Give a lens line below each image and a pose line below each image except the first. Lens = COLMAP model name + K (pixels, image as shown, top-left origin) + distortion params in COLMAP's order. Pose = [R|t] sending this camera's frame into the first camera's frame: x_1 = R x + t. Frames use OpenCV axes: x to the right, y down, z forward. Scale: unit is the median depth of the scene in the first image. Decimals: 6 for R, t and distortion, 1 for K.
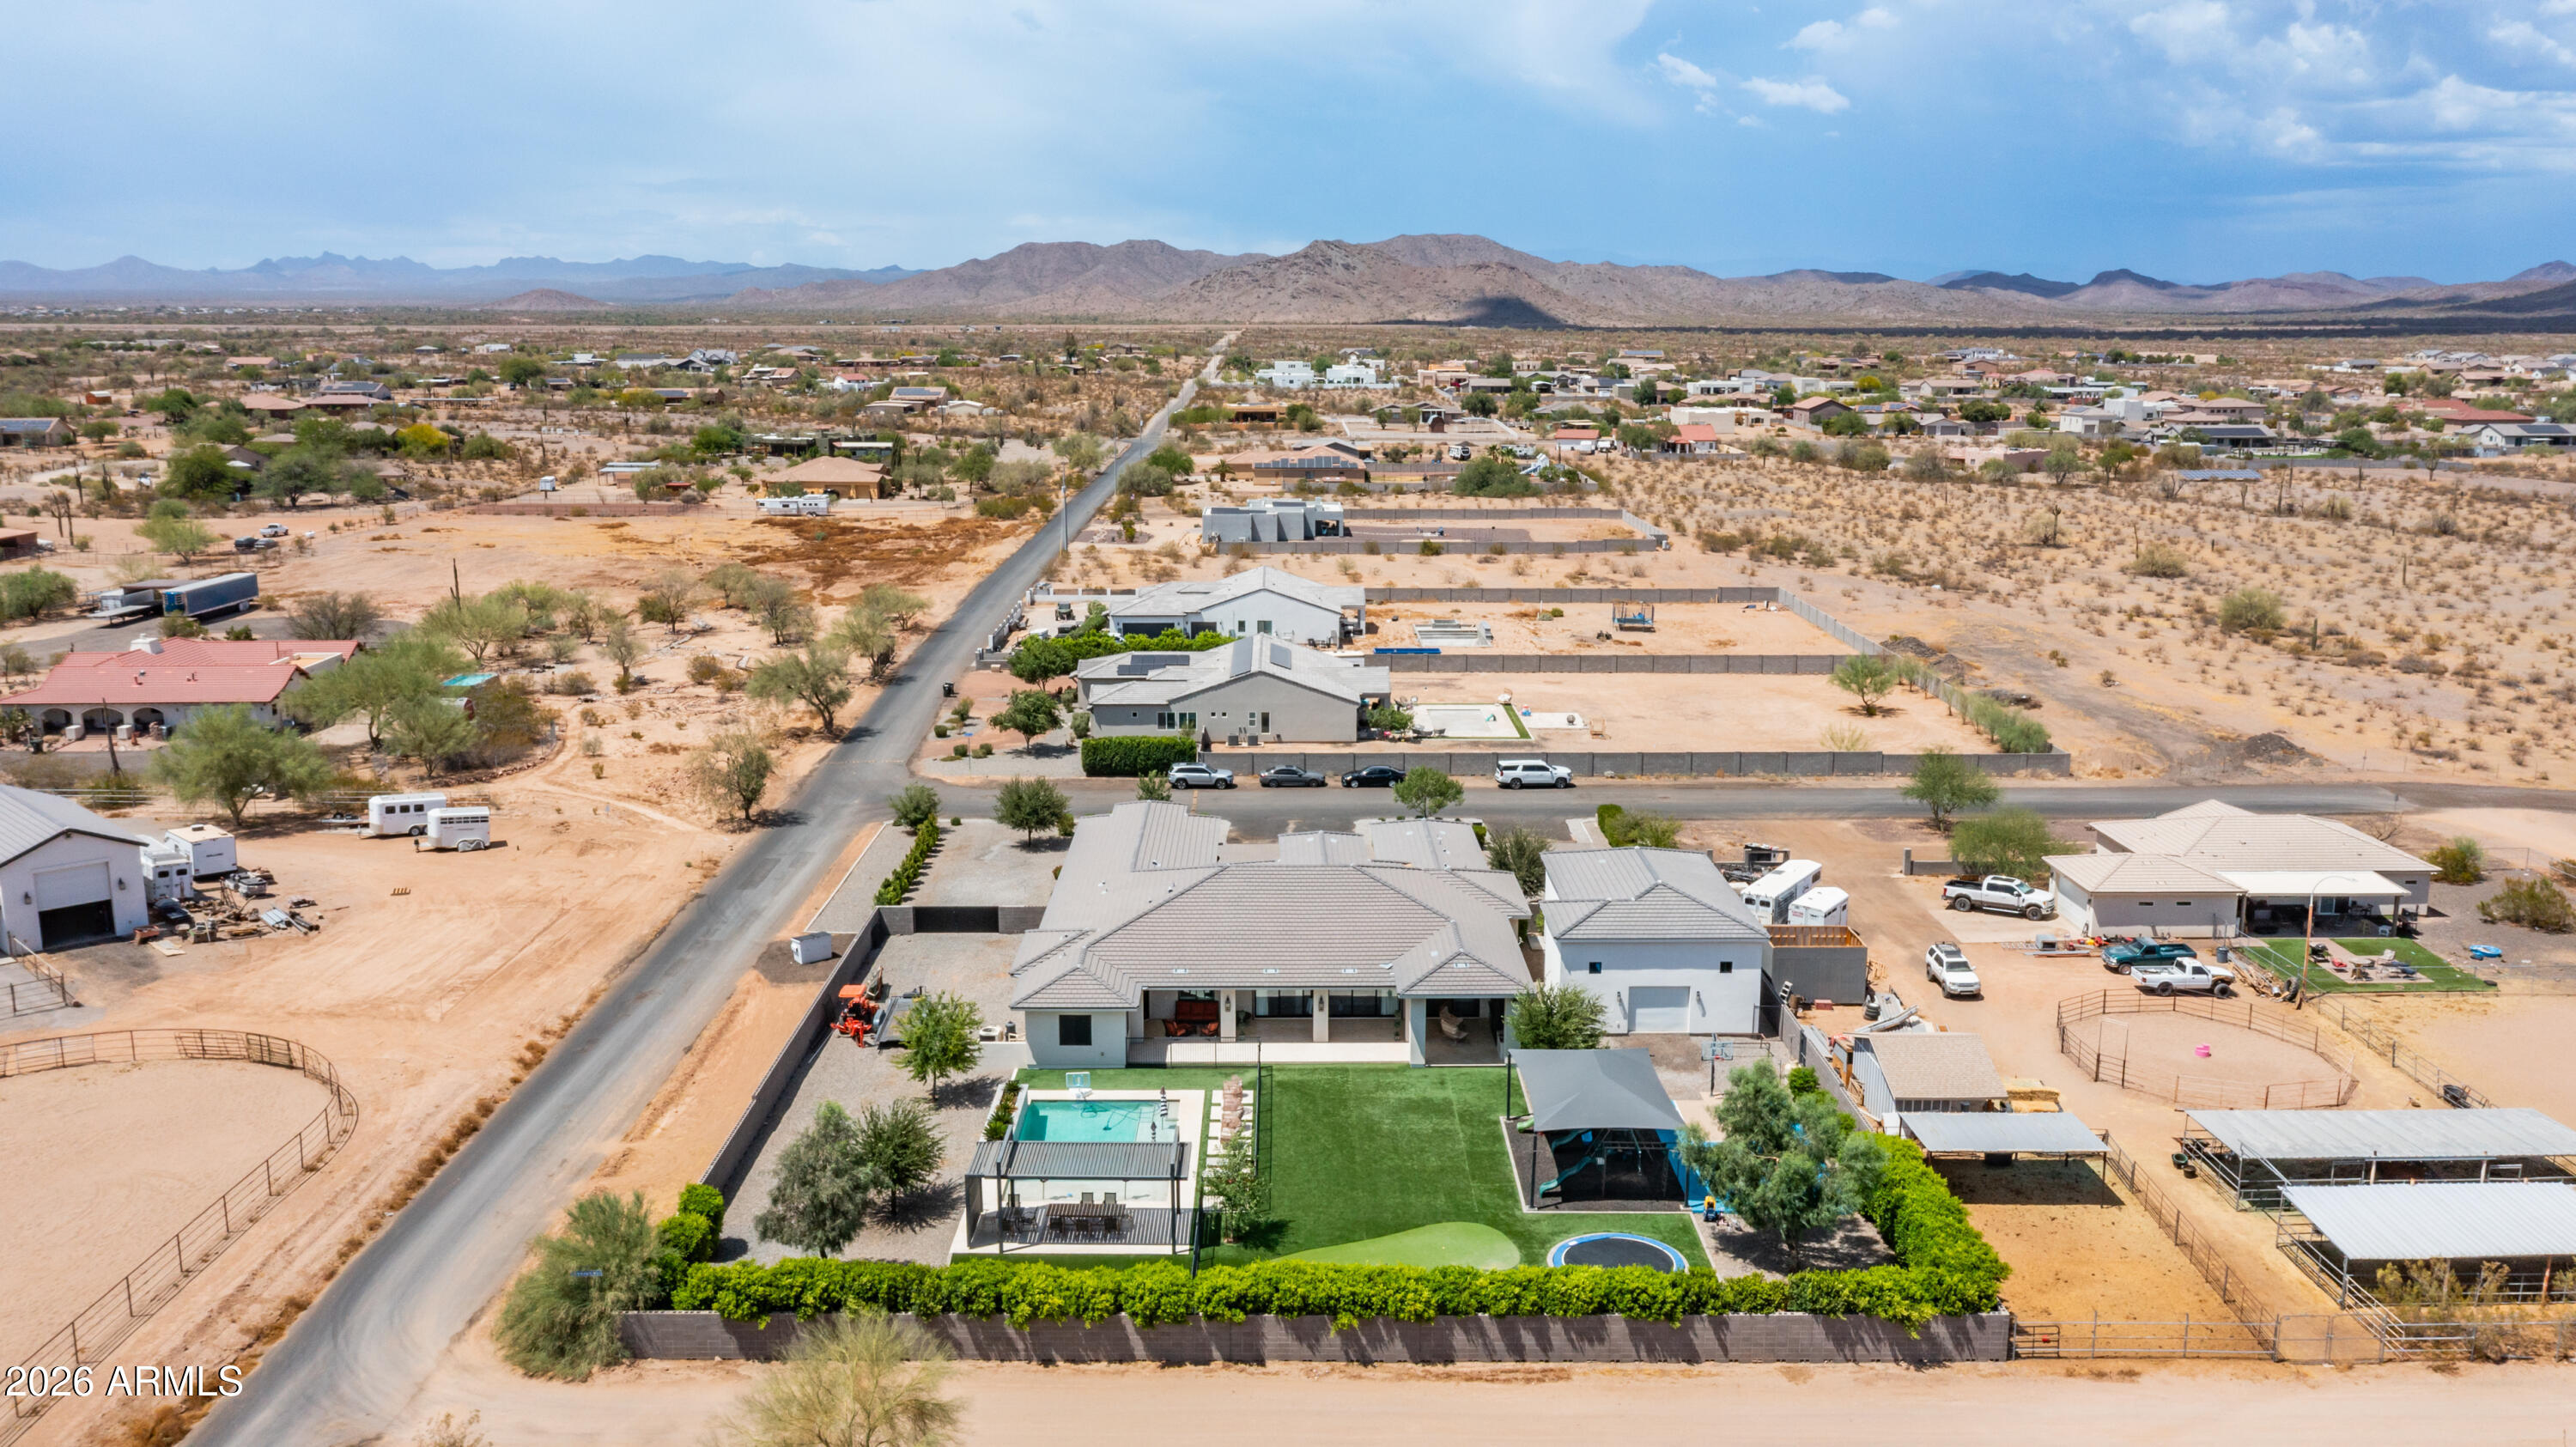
lens RADIAL K [[2037.2, 0, 1280.3], [0, 2037.2, 739.3], [0, 0, 1]] dist [0.005589, 0.014602]
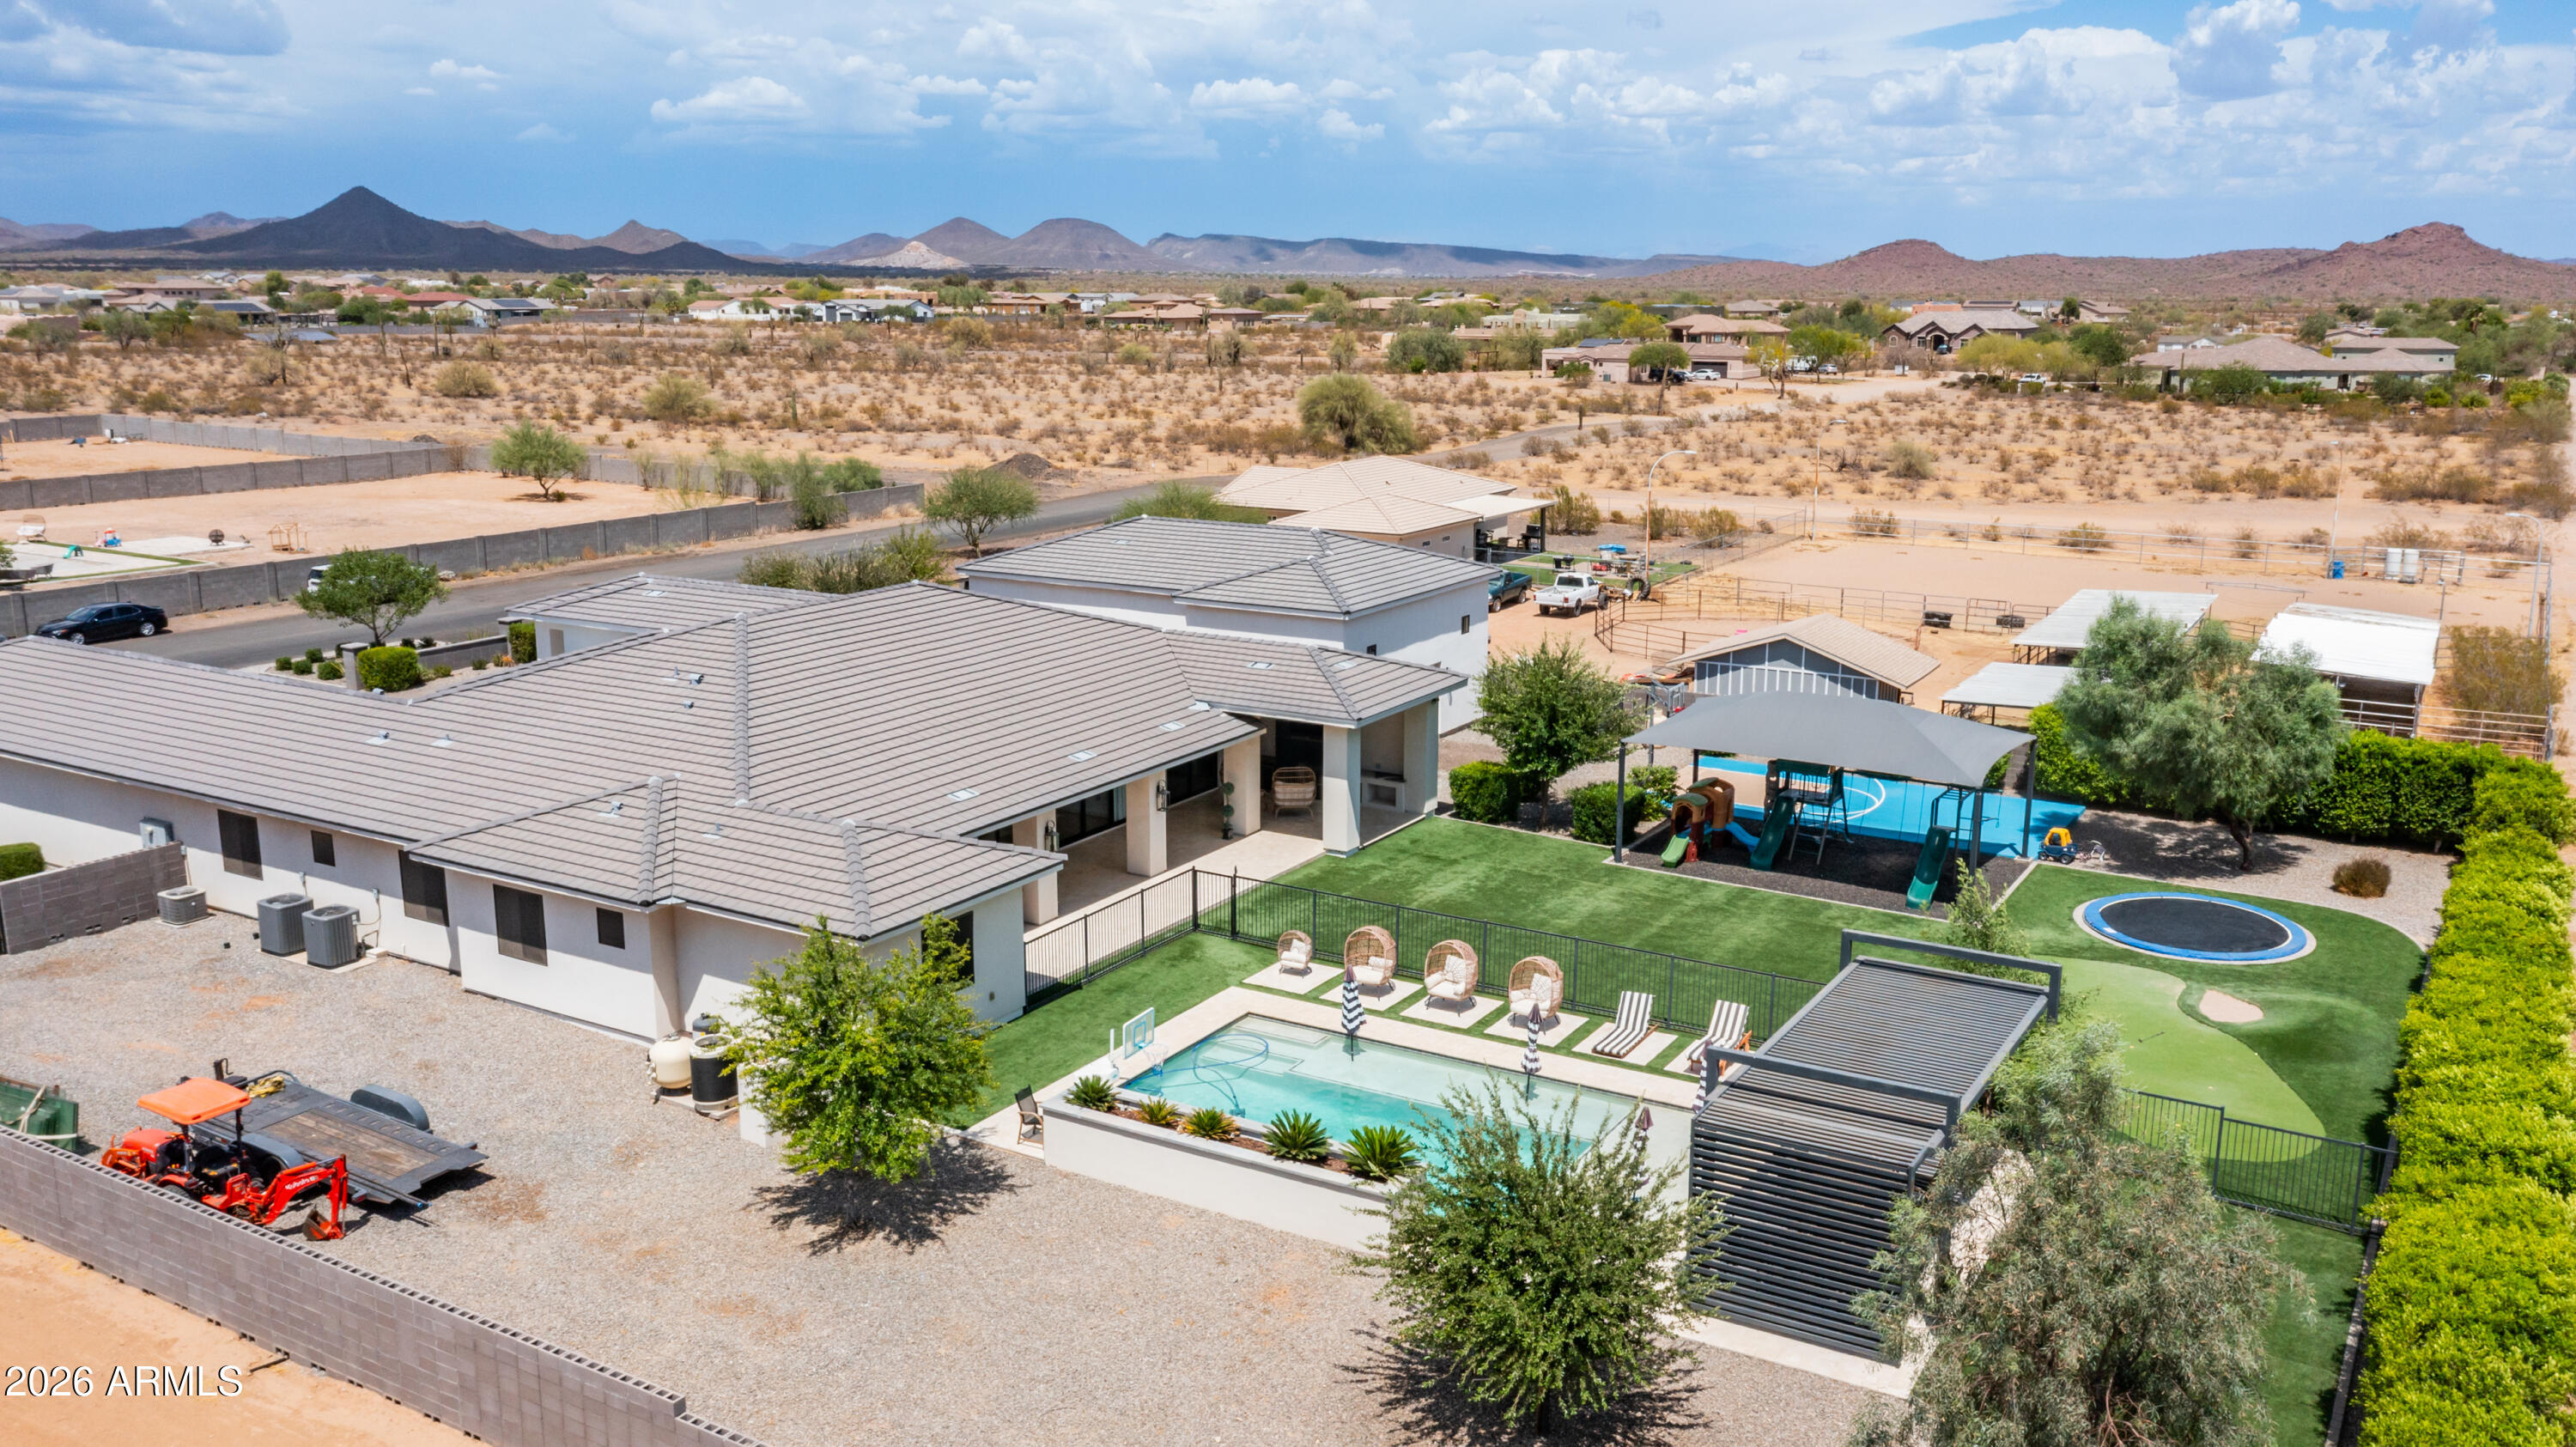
lens RADIAL K [[2037.2, 0, 1286.7], [0, 2037.2, 719.6], [0, 0, 1]] dist [0.005589, 0.014602]
pose [[0.517953, -0.179890, 0.836280, -0.264735], [0.170584, 0.979723, 0.105094, 0.042093], [-0.838228, 0.088222, 0.538137, 0.472488]]
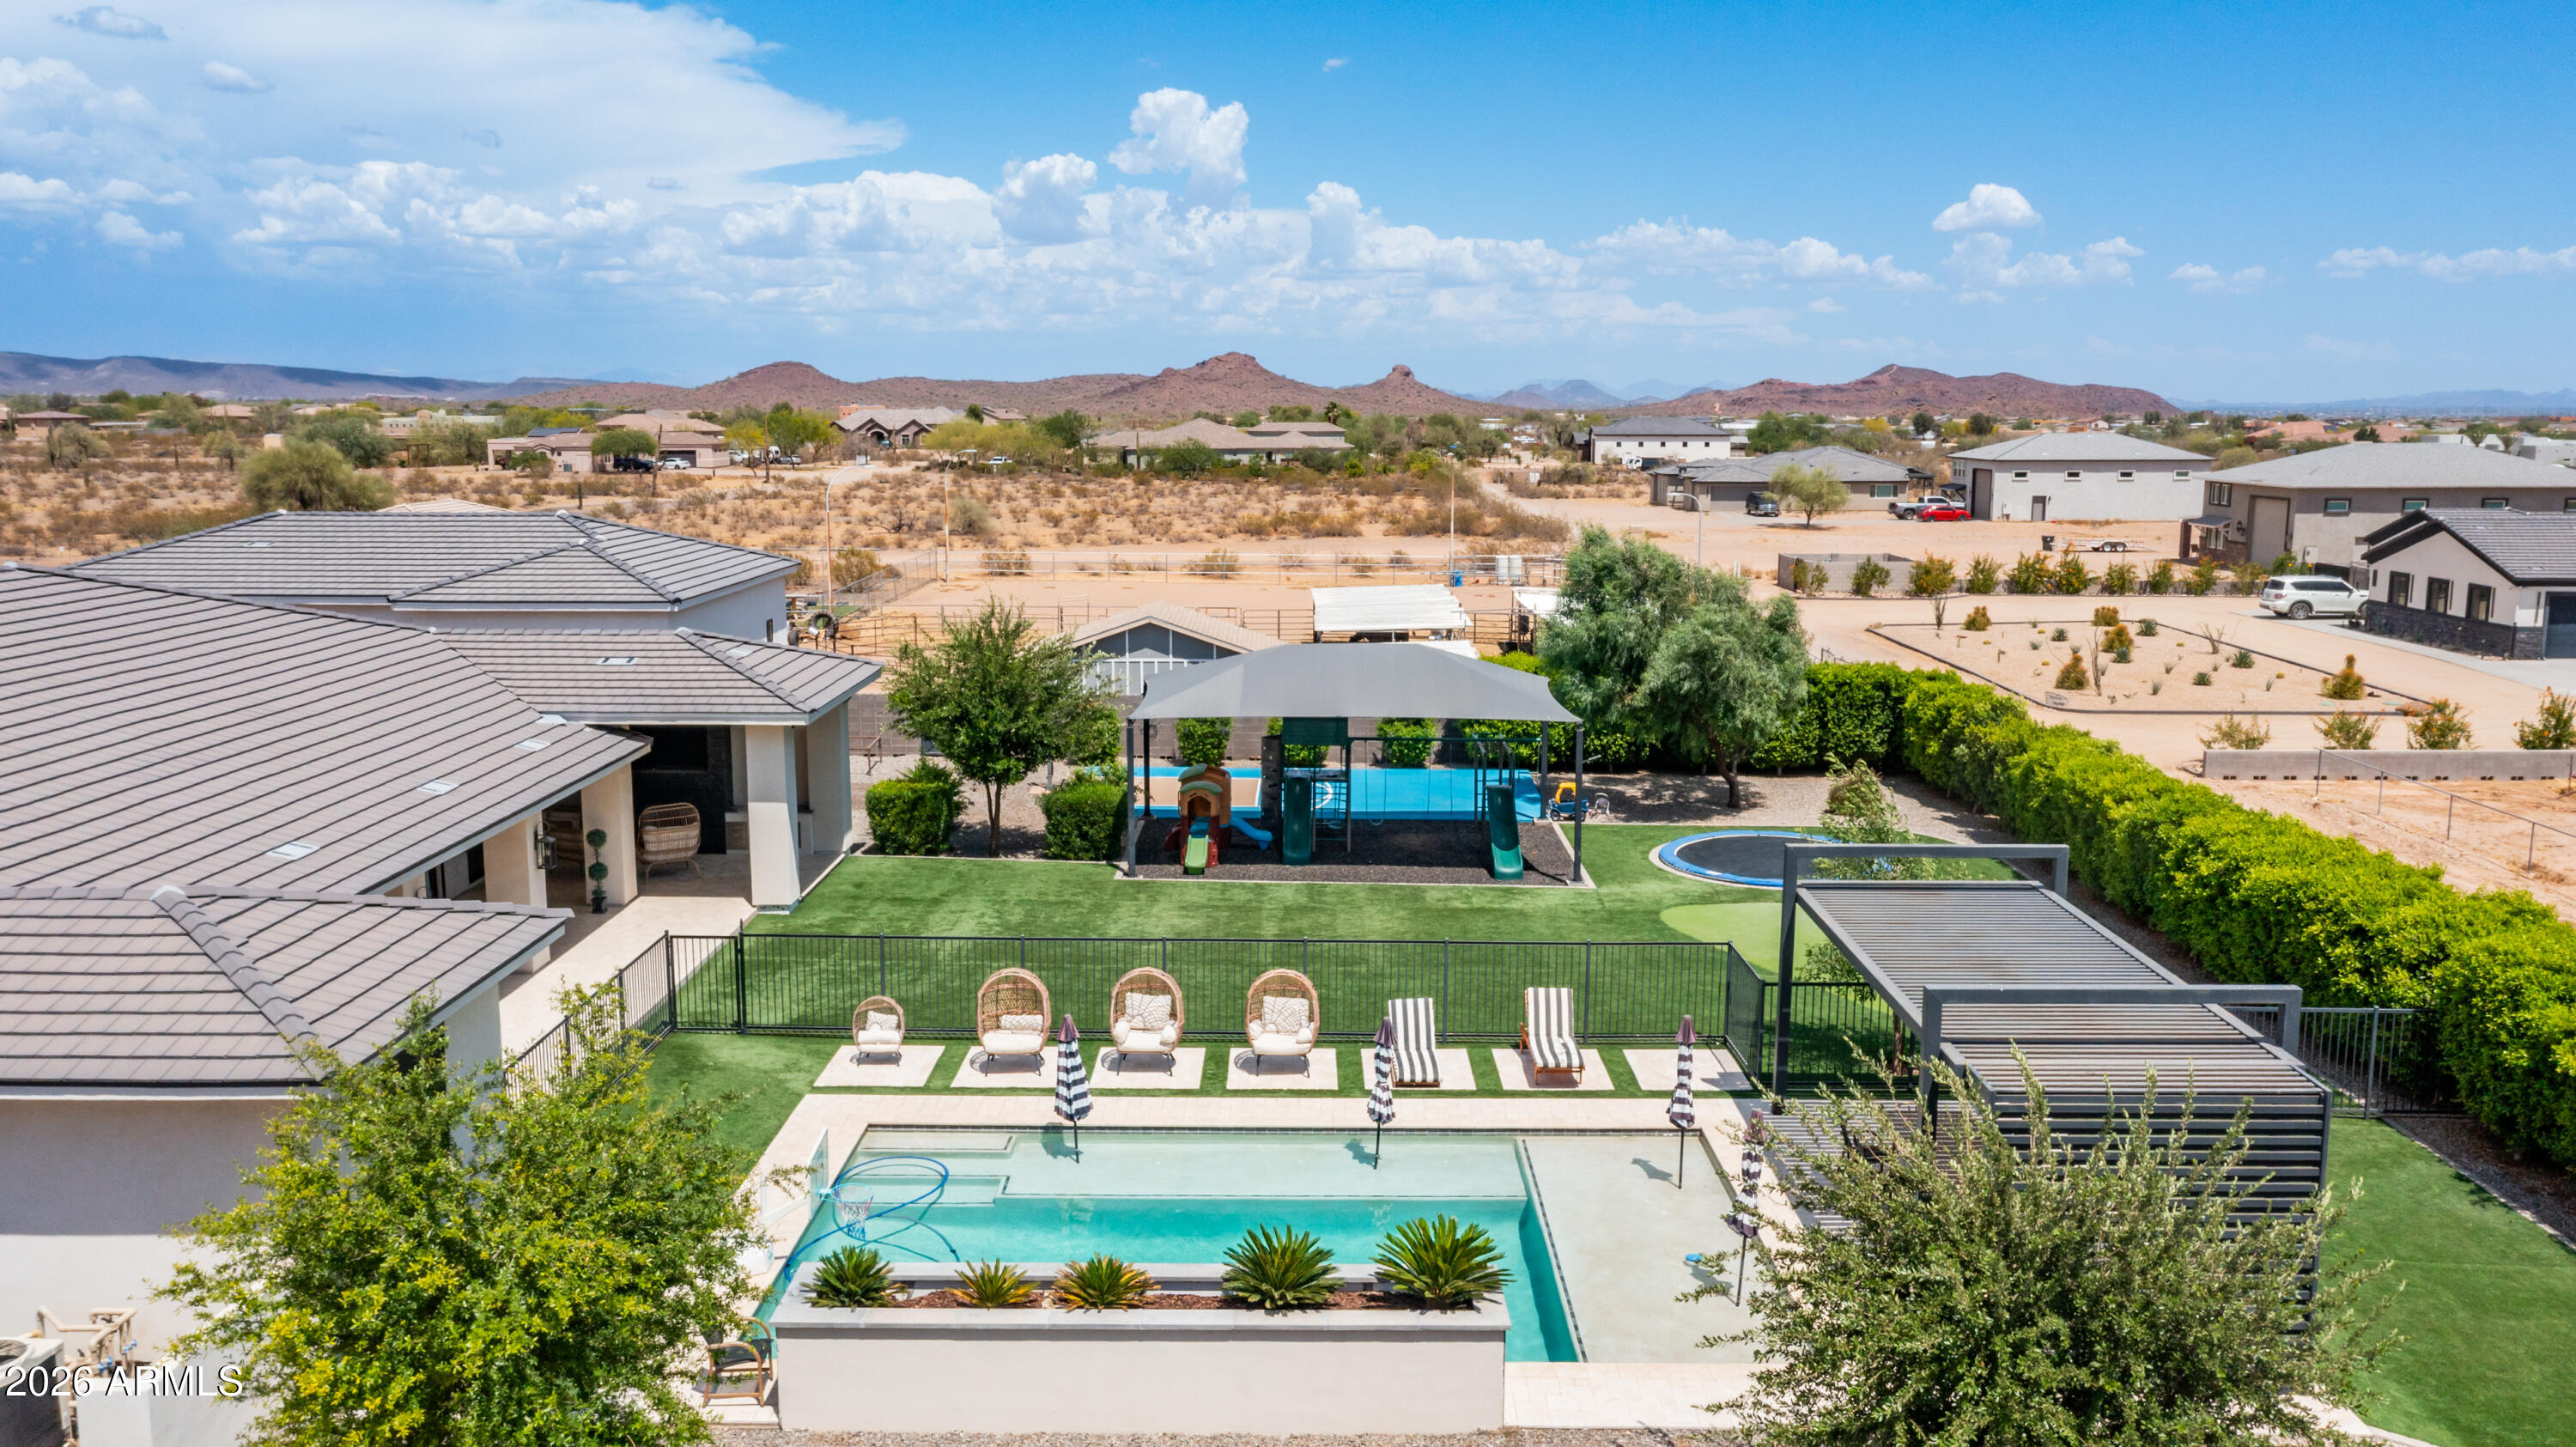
lens RADIAL K [[2037.2, 0, 1284.1], [0, 2037.2, 729.8], [0, 0, 1]] dist [0.005589, 0.014602]
pose [[0.014303, -0.157216, 0.987461, -0.208755], [0.201419, 0.967771, 0.151164, 0.057449], [-0.979401, 0.196731, 0.045508, 0.584722]]
